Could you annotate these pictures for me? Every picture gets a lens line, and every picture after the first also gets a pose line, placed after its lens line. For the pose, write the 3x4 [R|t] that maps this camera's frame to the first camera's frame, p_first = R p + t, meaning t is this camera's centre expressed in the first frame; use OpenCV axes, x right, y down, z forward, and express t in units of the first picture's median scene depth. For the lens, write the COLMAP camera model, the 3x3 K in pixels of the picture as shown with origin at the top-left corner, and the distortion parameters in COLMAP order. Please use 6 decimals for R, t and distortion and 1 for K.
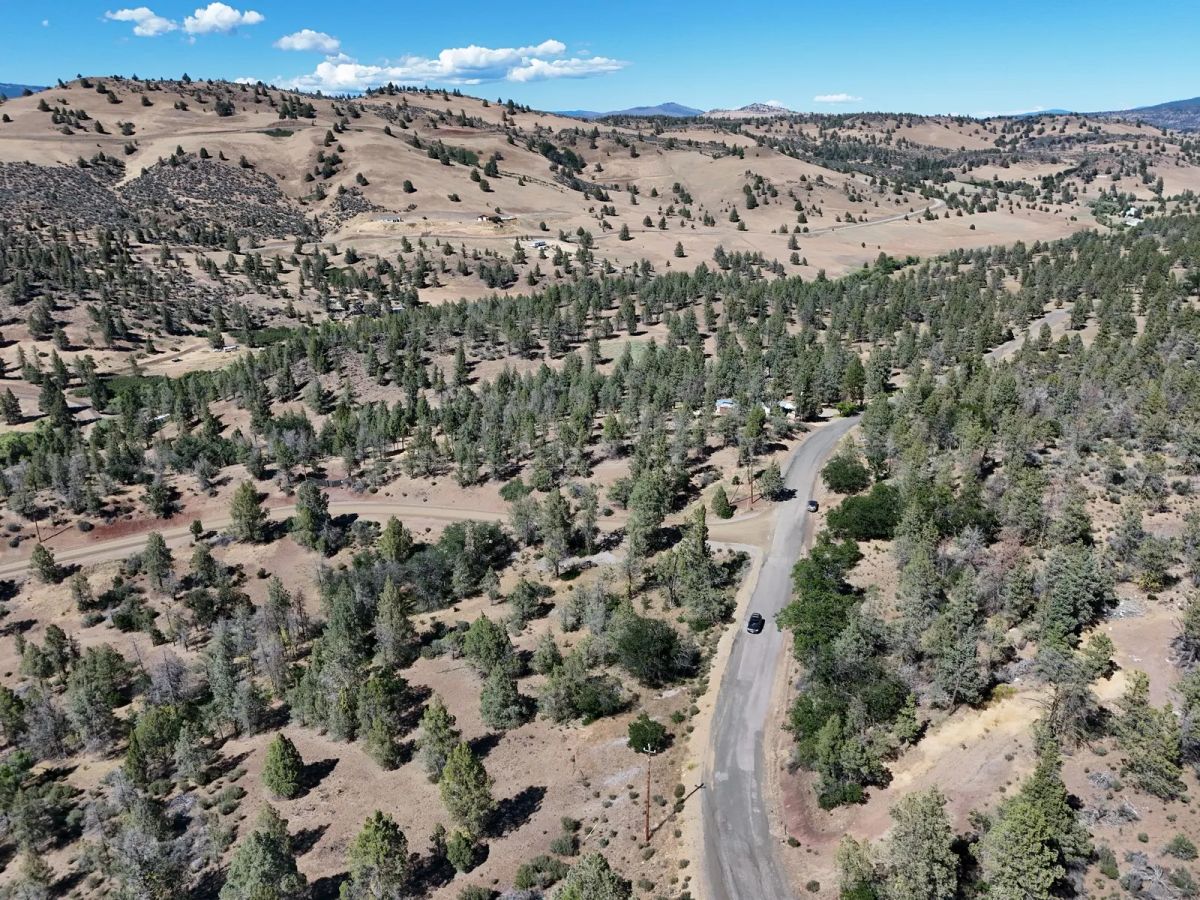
lens RADIAL K [[876.7, 0, 600.0], [0, 876.7, 450.0], [0, 0, 1]] dist [0.058060, -0.042919]
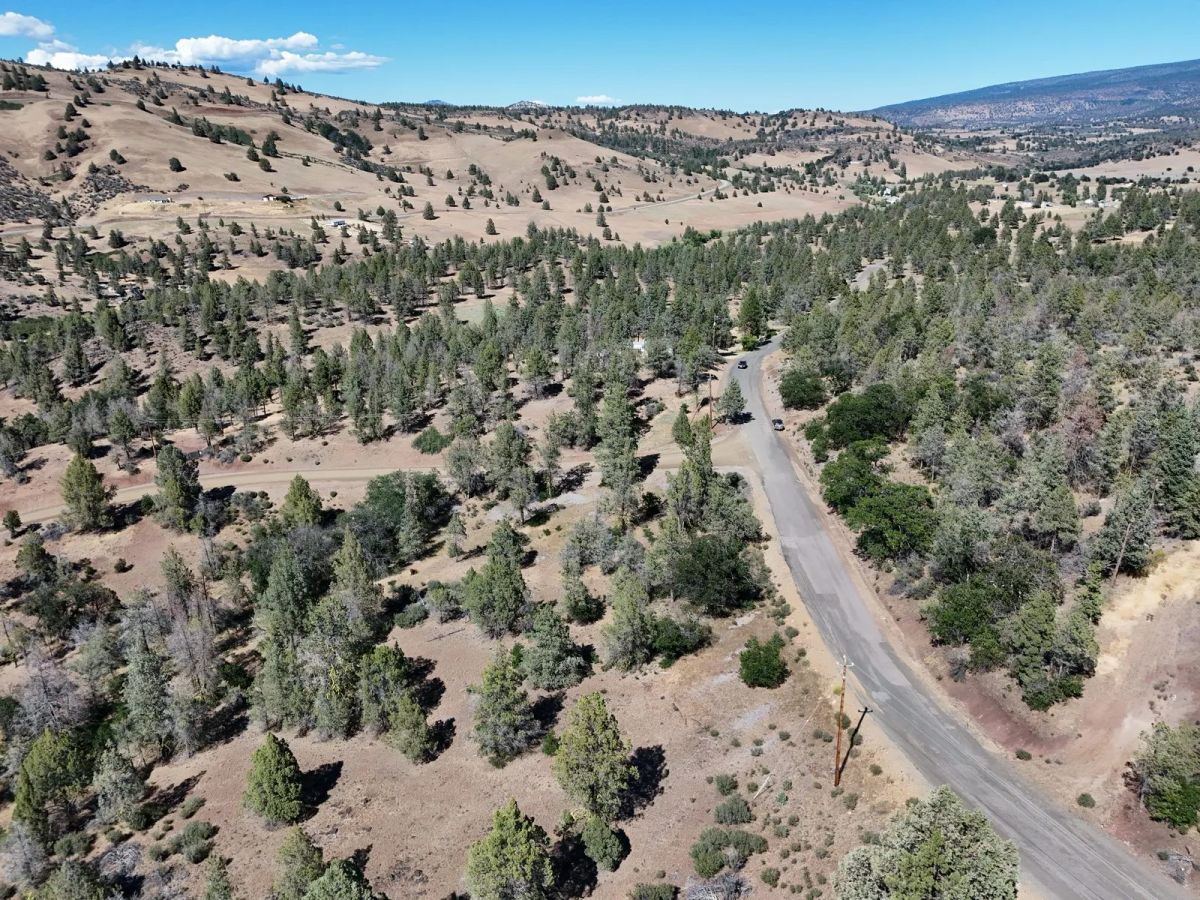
lens RADIAL K [[876.7, 0, 600.0], [0, 876.7, 450.0], [0, 0, 1]] dist [0.058060, -0.042919]
pose [[0.970459, -0.079810, 0.227682, -0.029122], [0.079170, 0.996789, 0.011955, 0.012571], [-0.227905, 0.006424, 0.973662, 0.029710]]
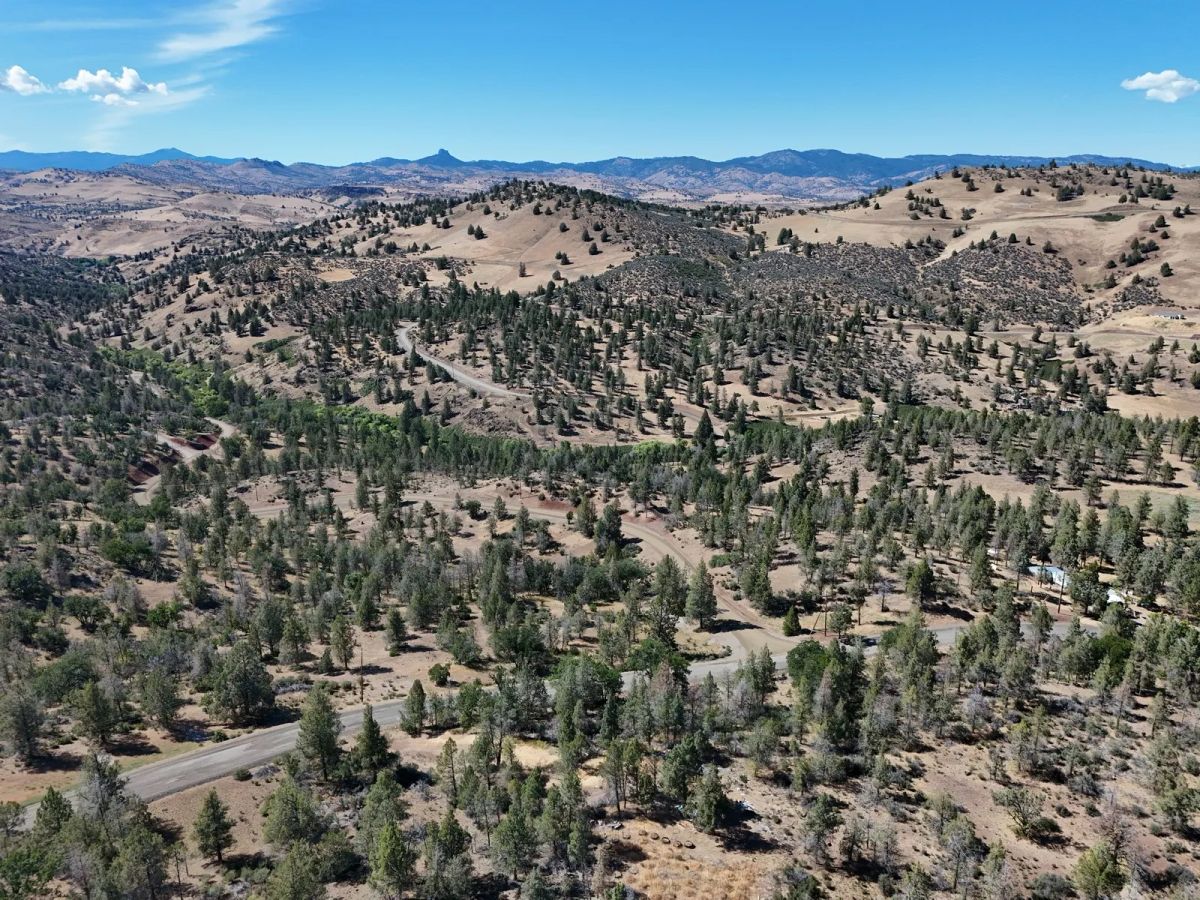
lens RADIAL K [[876.7, 0, 600.0], [0, 876.7, 450.0], [0, 0, 1]] dist [0.058060, -0.042919]
pose [[0.576756, 0.222467, -0.786042, 0.164757], [-0.274689, 0.958992, 0.069864, -0.031510], [0.769350, 0.175623, 0.614213, 0.015800]]
